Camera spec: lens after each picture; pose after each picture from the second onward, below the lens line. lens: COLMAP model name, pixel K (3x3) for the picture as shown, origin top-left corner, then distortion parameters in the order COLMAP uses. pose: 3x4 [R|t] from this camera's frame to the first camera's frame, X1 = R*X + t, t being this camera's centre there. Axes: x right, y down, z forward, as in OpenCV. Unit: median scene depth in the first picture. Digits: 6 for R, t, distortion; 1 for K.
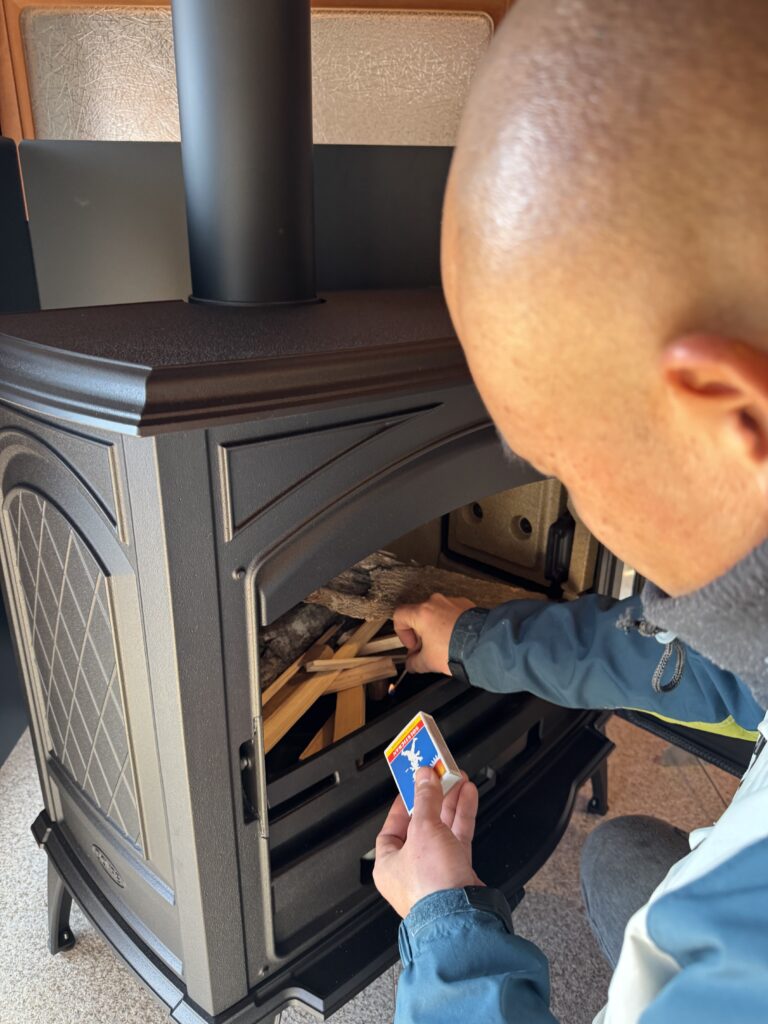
lens RADIAL K [[725.4, 0, 384.0], [0, 725.4, 512.0], [0, 0, 1]] dist [-0.010041, -0.000100]
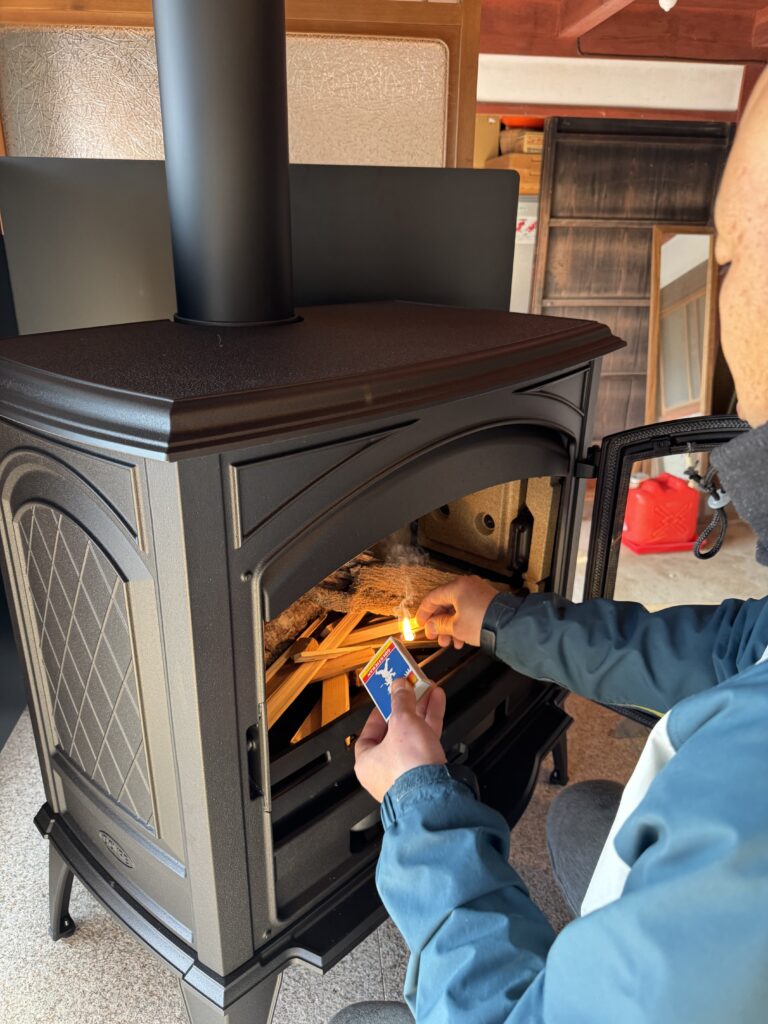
lens RADIAL K [[735.5, 0, 393.2], [0, 735.5, 506.8], [0, 0, 1]] dist [-0.002448, -0.006897]
pose [[0.996815, -0.022077, 0.076635, -0.043783], [0.021489, 0.999733, 0.008477, -0.021535], [-0.076802, -0.006804, 0.997023, -0.122081]]
